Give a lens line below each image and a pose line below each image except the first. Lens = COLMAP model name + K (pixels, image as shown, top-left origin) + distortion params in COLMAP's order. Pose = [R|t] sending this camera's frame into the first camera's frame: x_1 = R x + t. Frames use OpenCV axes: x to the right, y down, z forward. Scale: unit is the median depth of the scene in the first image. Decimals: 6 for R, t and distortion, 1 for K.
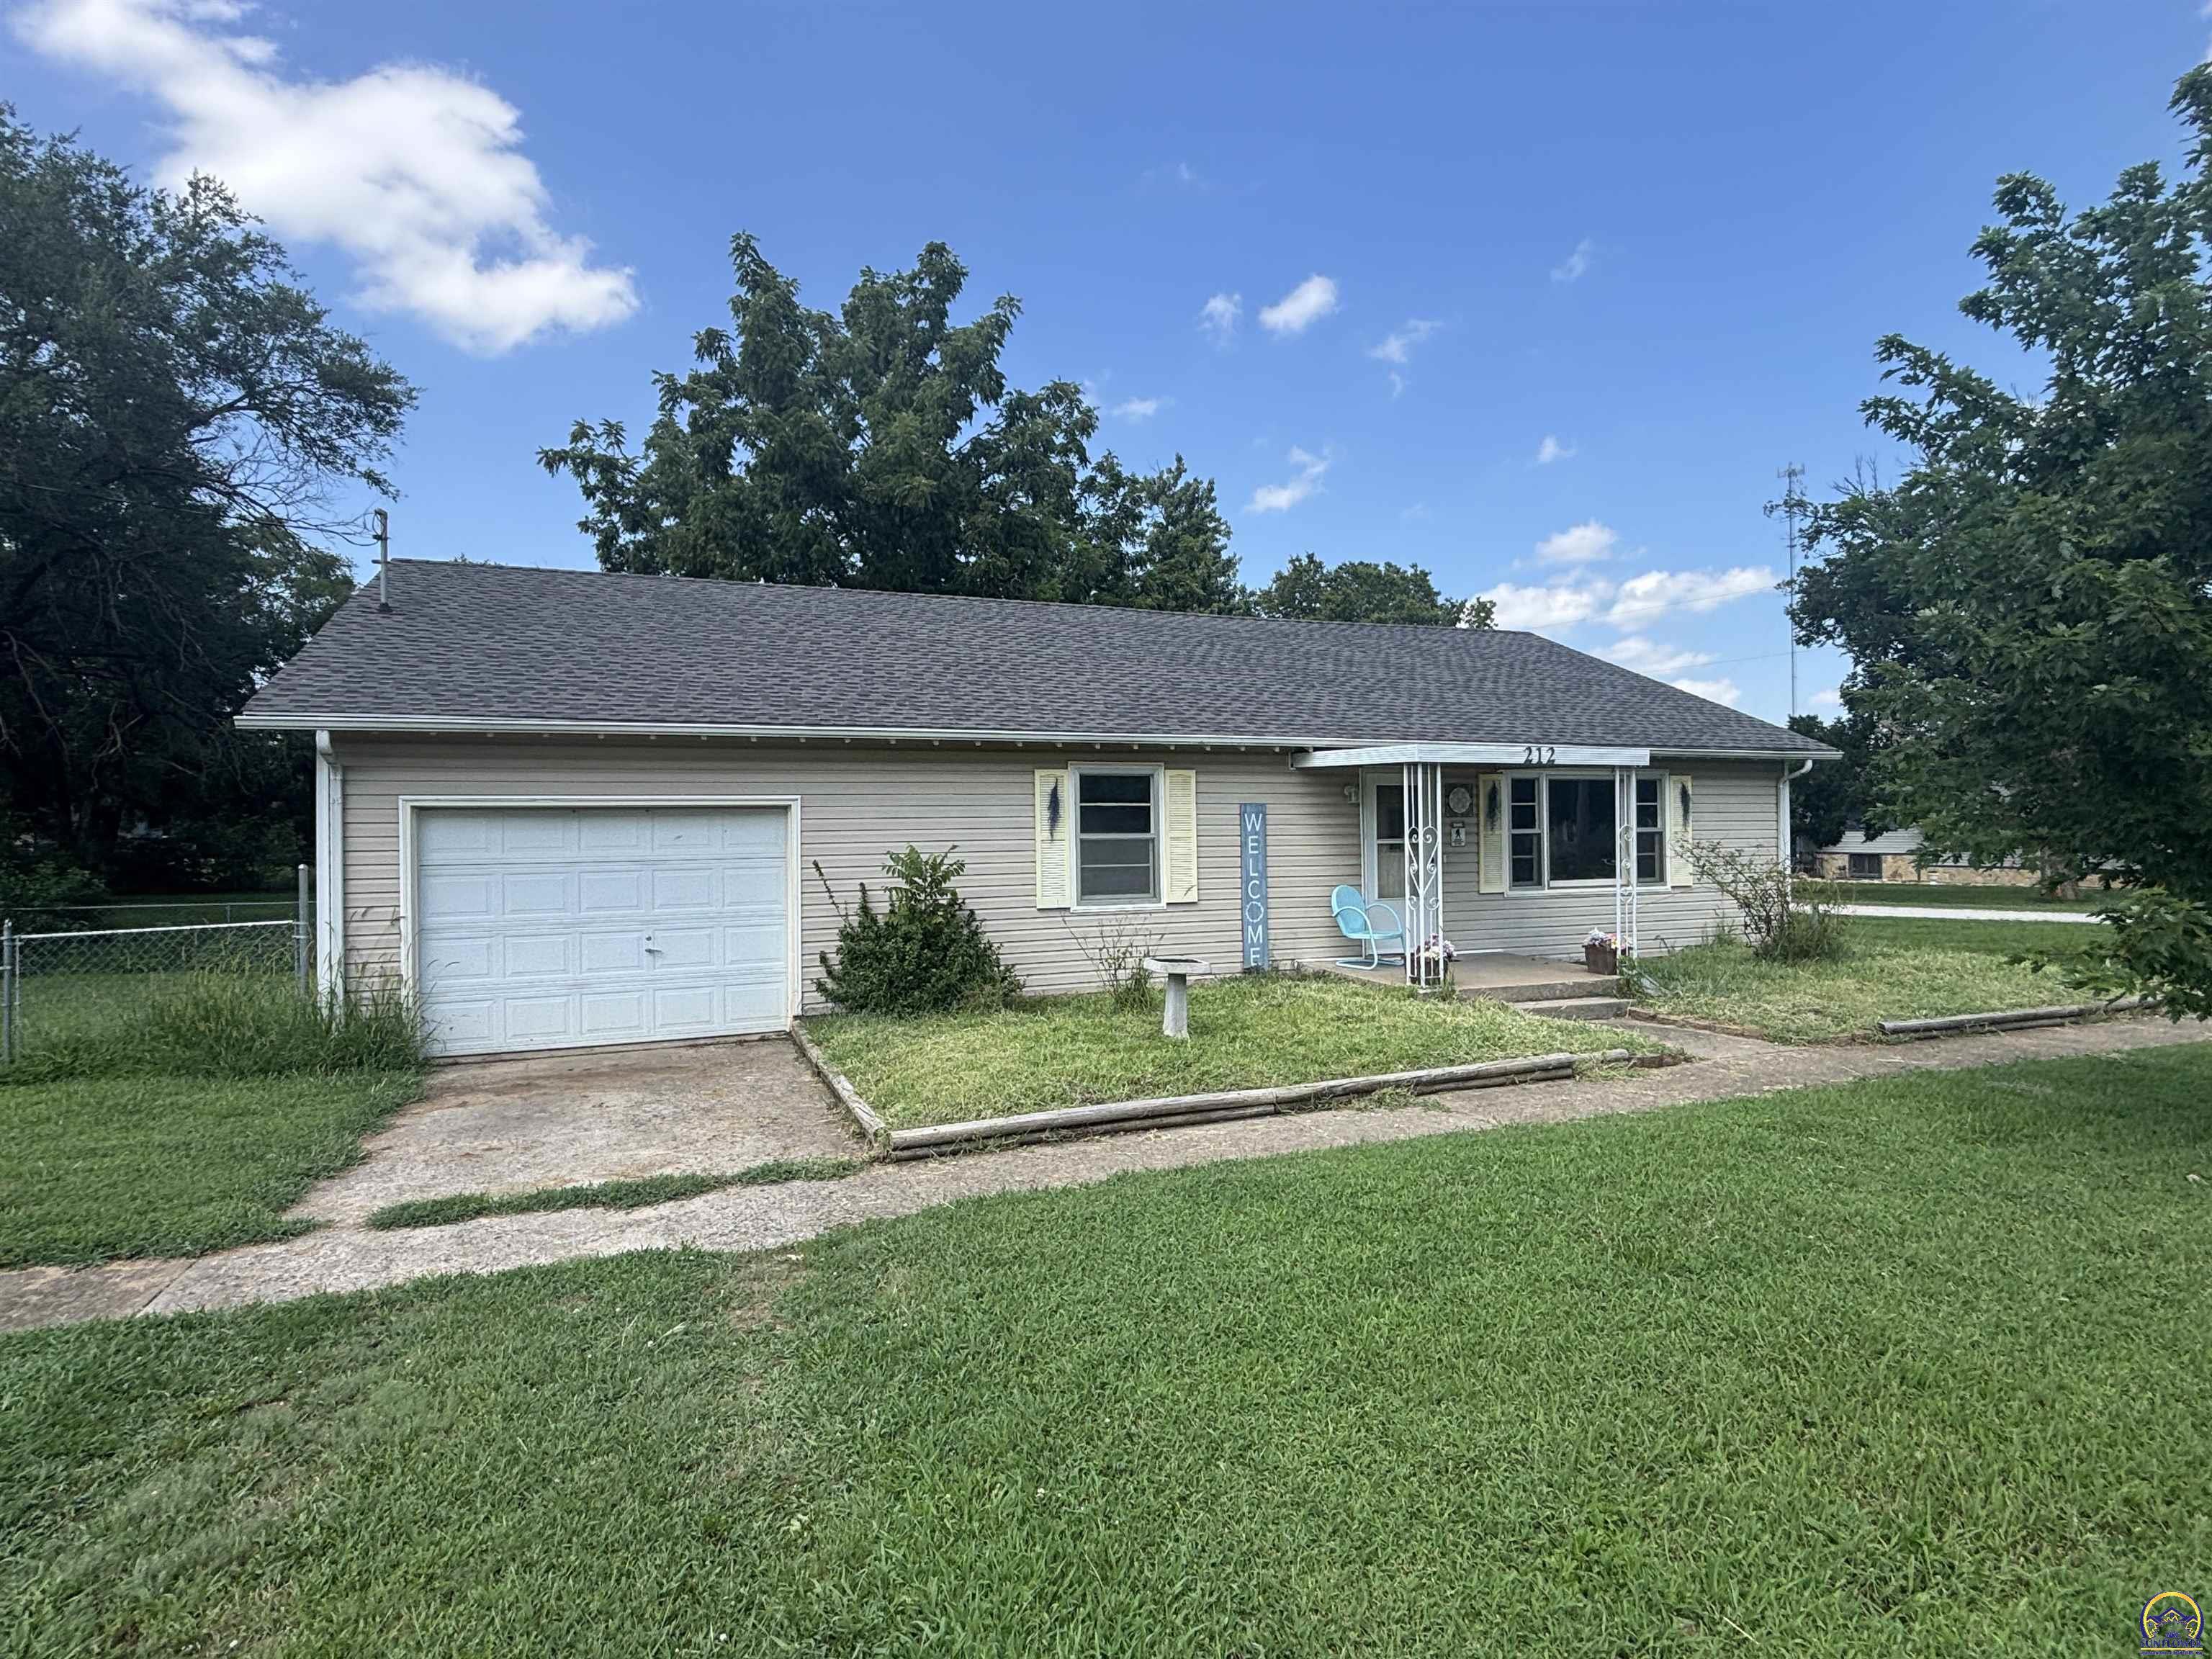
lens RADIAL K [[1132.6, 0, 1106.0], [0, 1132.6, 829.5], [0, 0, 1]] dist [0.024561, -0.036618]
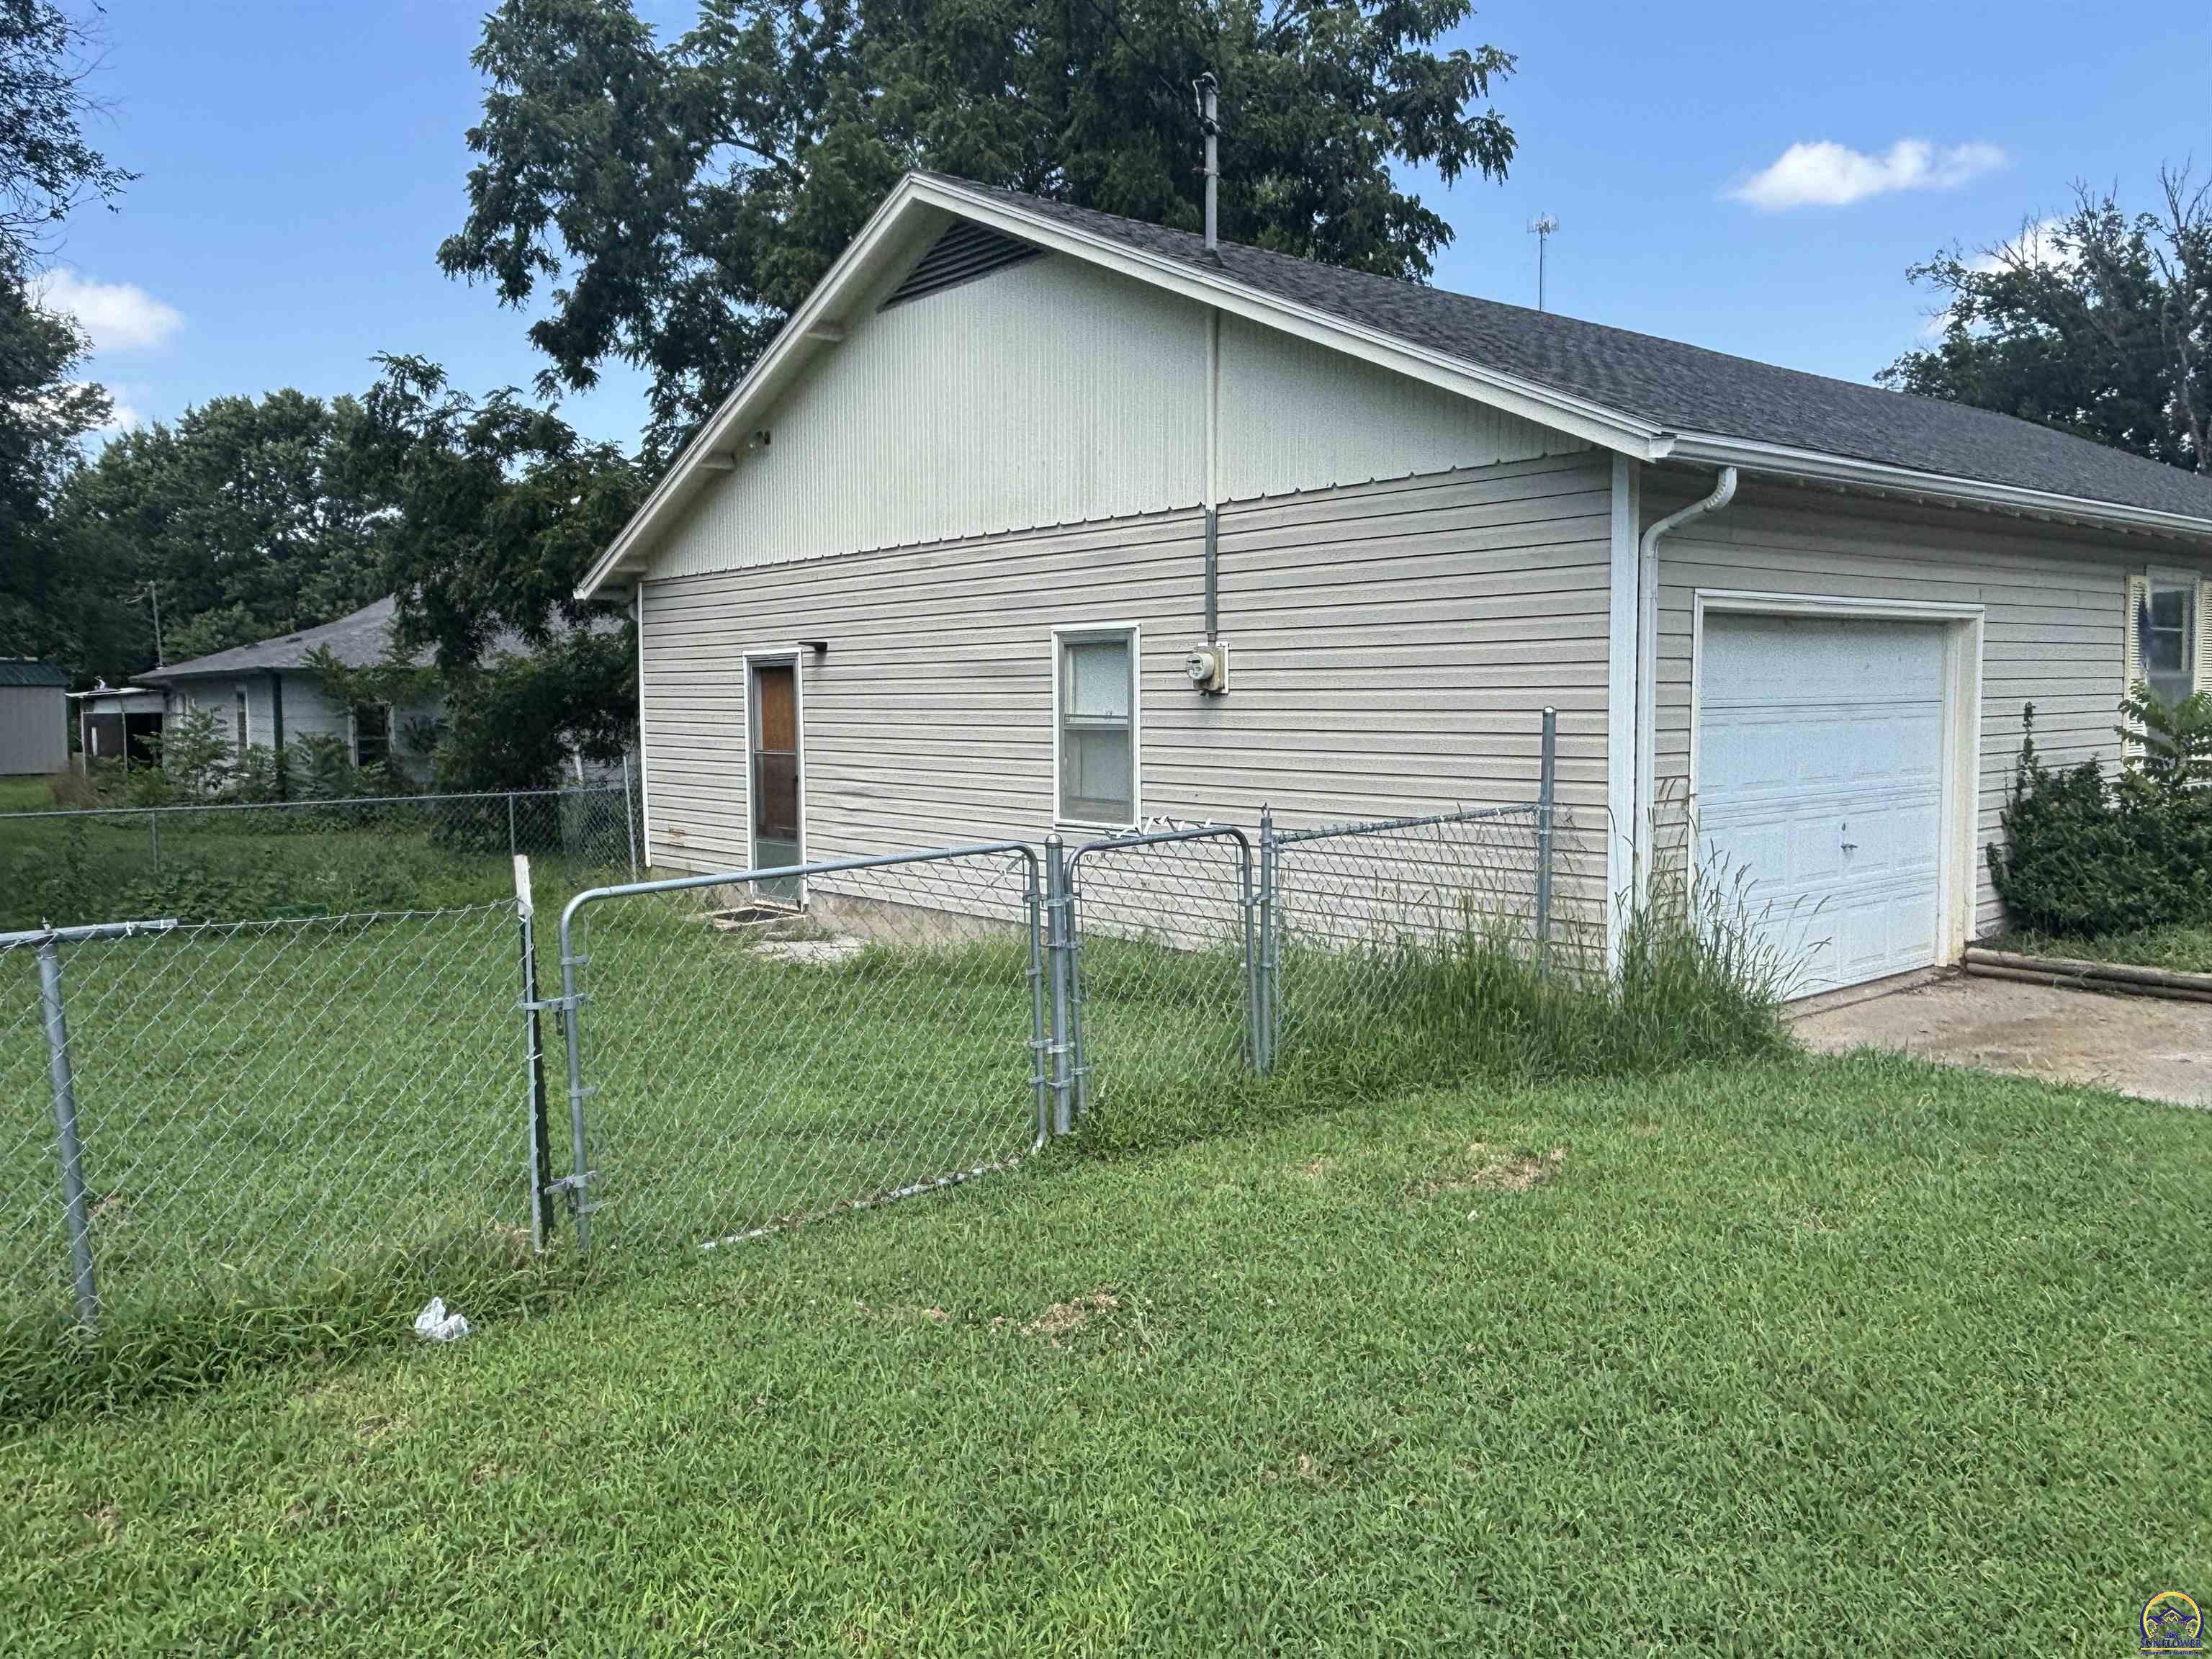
lens RADIAL K [[1671.1, 0, 1106.0], [0, 1671.1, 829.5], [0, 0, 1]] dist [0.000194, -0.001885]
pose [[0.951471, -0.023351, 0.306851, -0.963707], [-0.000127, 0.997087, 0.076271, 0.023372], [-0.307738, -0.072608, 0.948697, 0.220996]]
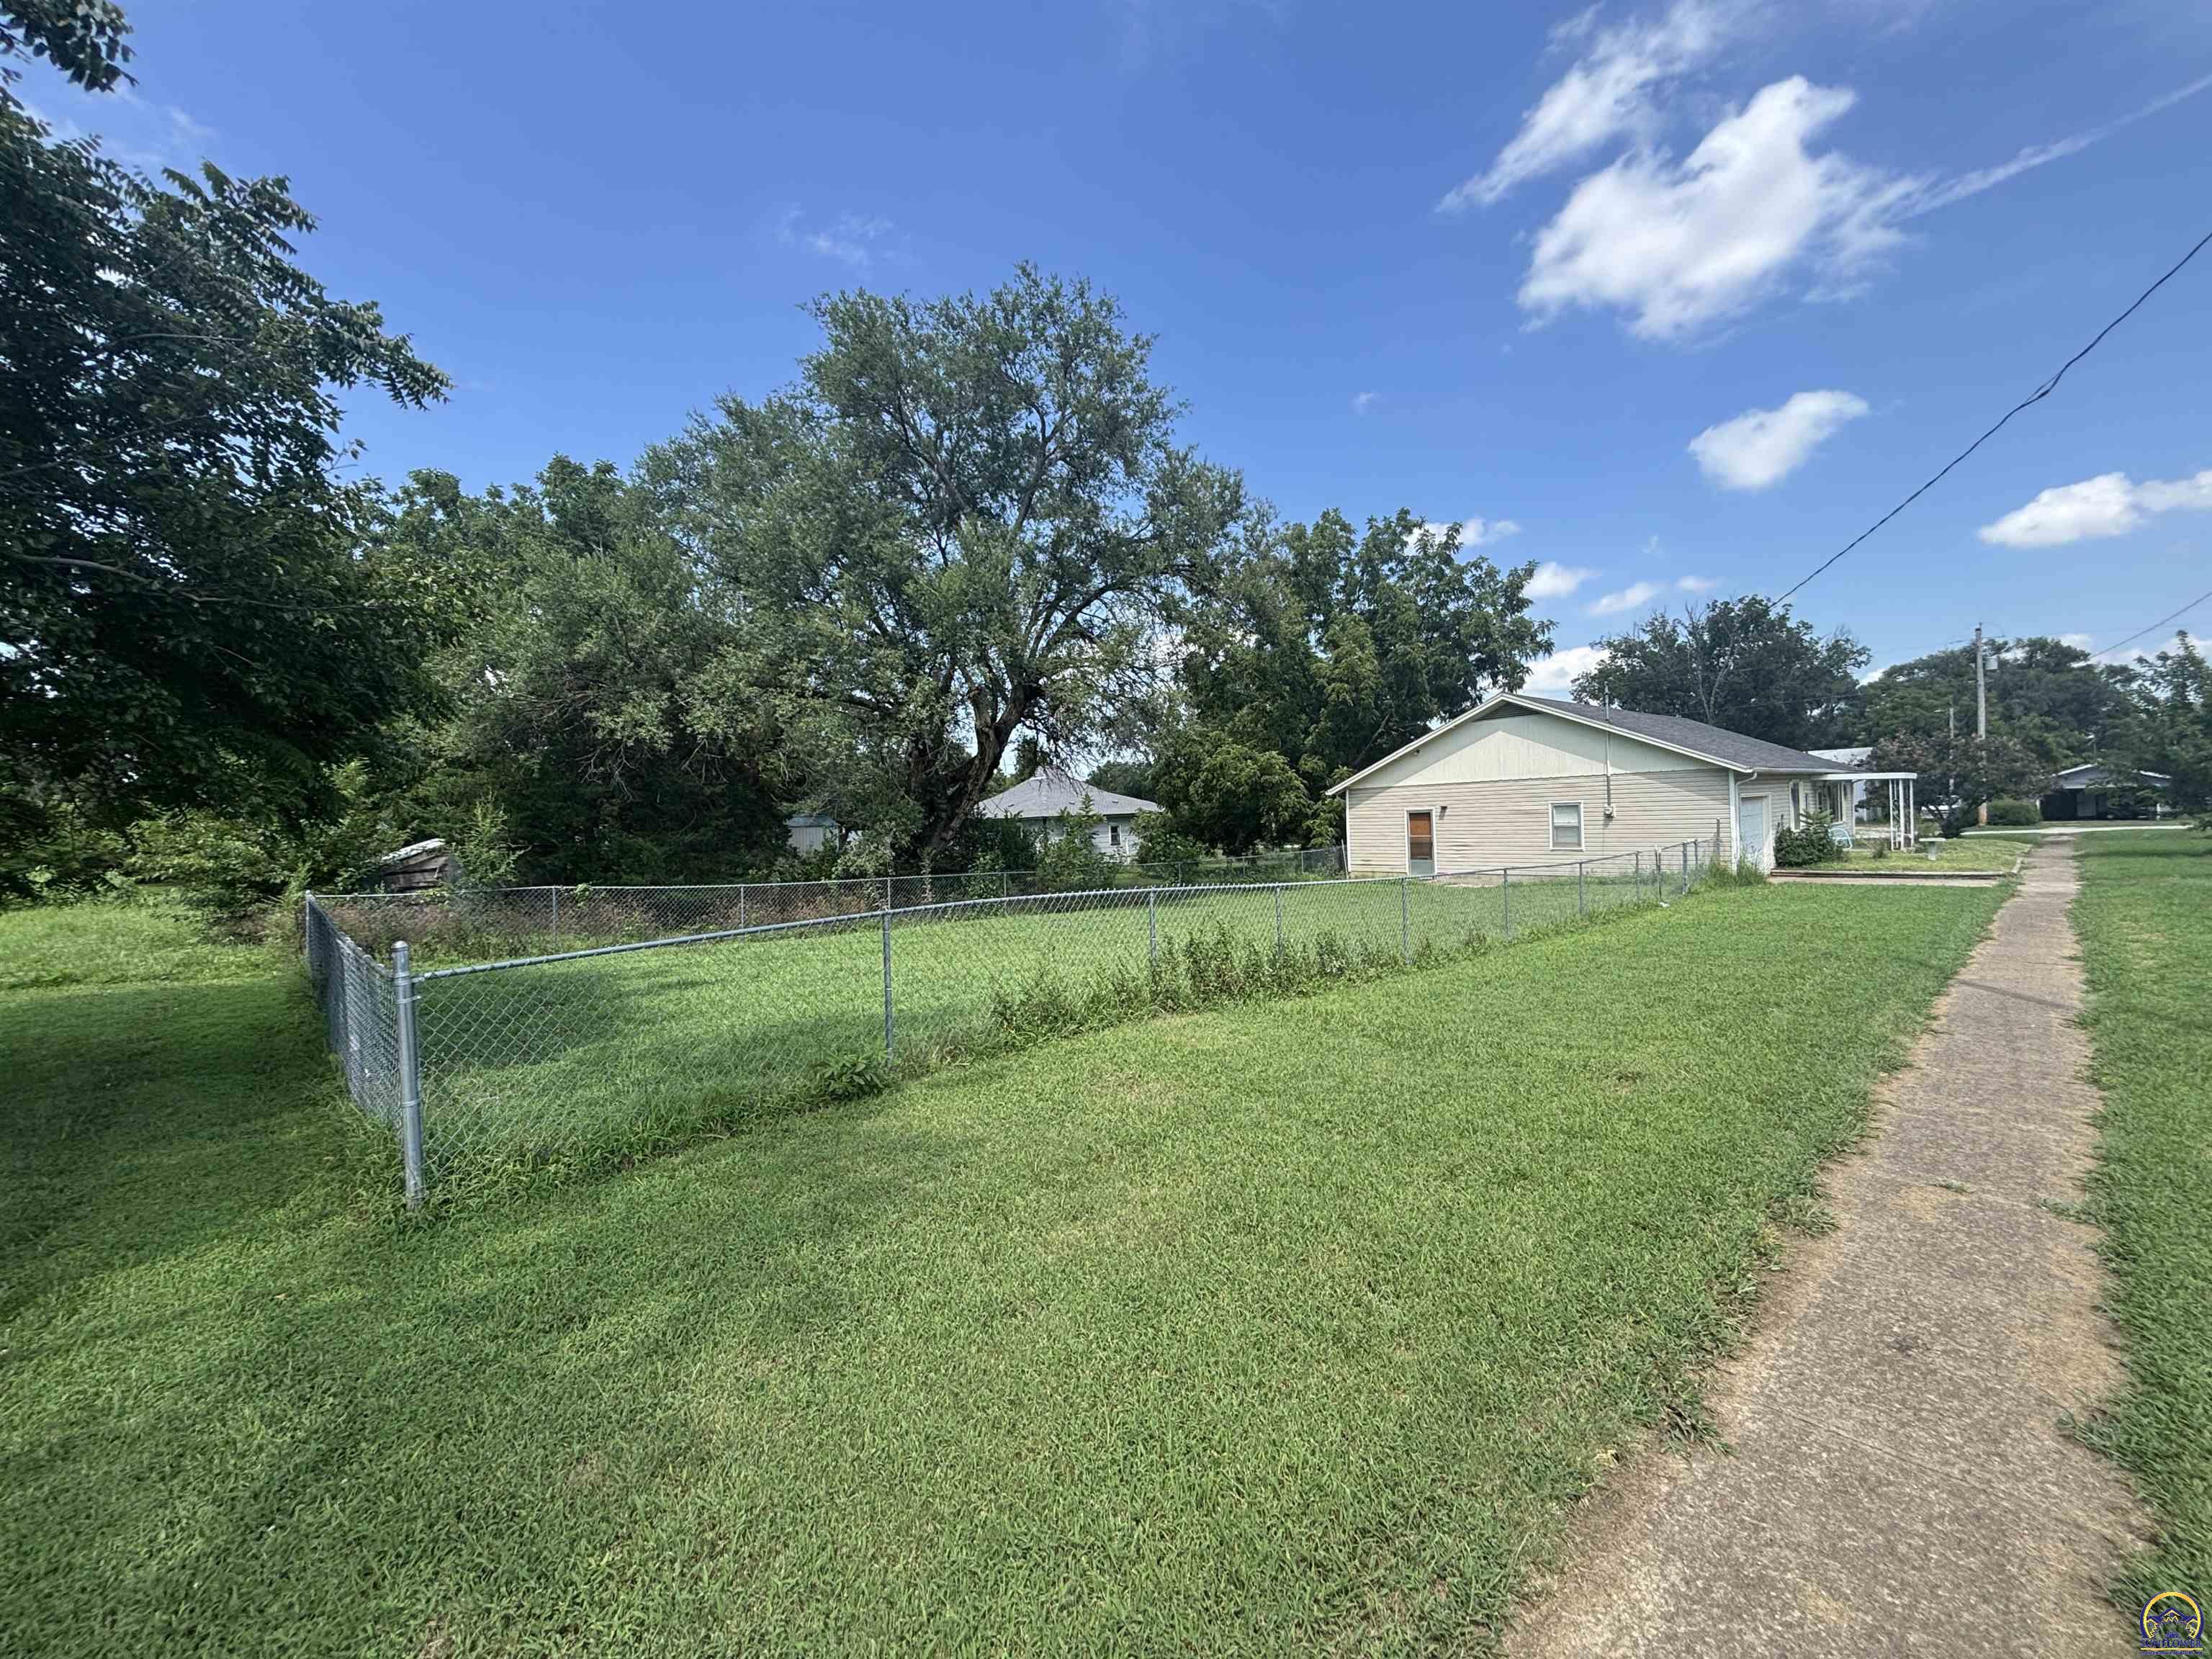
lens RADIAL K [[1011.0, 0, 1106.0], [0, 1011.0, 829.5], [0, 0, 1]] dist [0.000330, 0.000037]
pose [[0.909425, -0.030386, 0.414756, -2.632867], [0.029623, 0.999527, 0.008274, -0.007222], [-0.414812, 0.004762, 0.909895, -0.577803]]
